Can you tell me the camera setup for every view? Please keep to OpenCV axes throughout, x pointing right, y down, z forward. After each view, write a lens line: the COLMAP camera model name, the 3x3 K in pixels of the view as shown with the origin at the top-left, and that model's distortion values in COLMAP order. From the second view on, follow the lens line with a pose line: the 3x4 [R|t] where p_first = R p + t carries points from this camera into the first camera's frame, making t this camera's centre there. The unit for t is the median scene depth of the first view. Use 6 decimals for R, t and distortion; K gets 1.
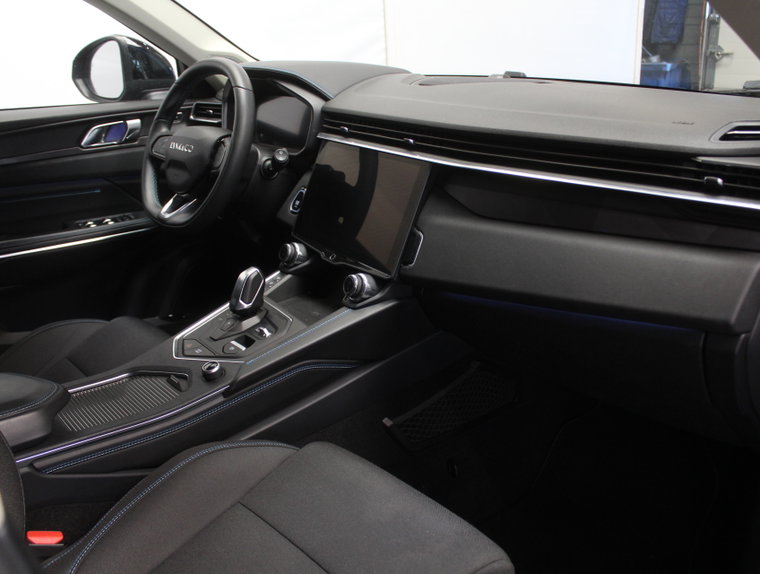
lens RADIAL K [[719.8, 0, 378.6], [0, 719.8, 289.8], [0, 0, 1]] dist [-0.094161, 0.000000]
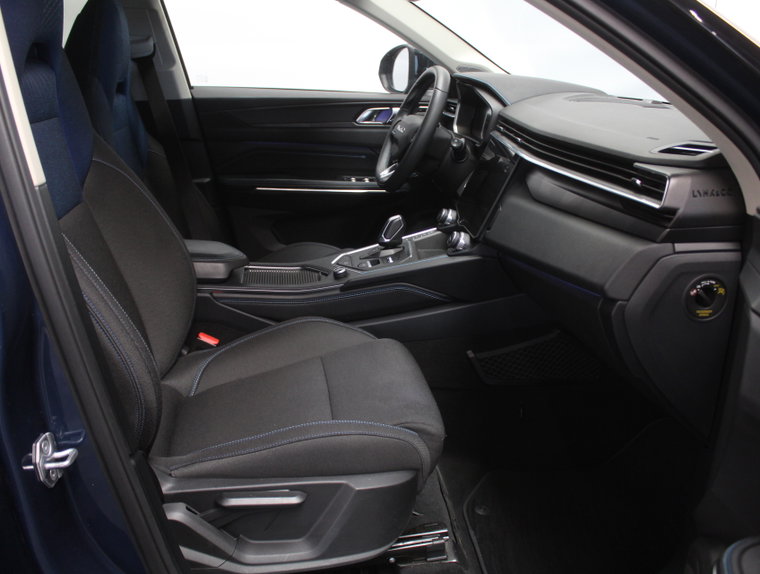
lens RADIAL K [[719.8, 0, 381.7], [0, 719.8, 286.4], [0, 0, 1]] dist [-0.094161, 0.000000]
pose [[0.840040, 0.218412, -0.496617, 0.484227], [-0.229929, 0.972436, 0.038745, 0.052901], [0.491391, 0.081640, 0.867104, -0.198042]]
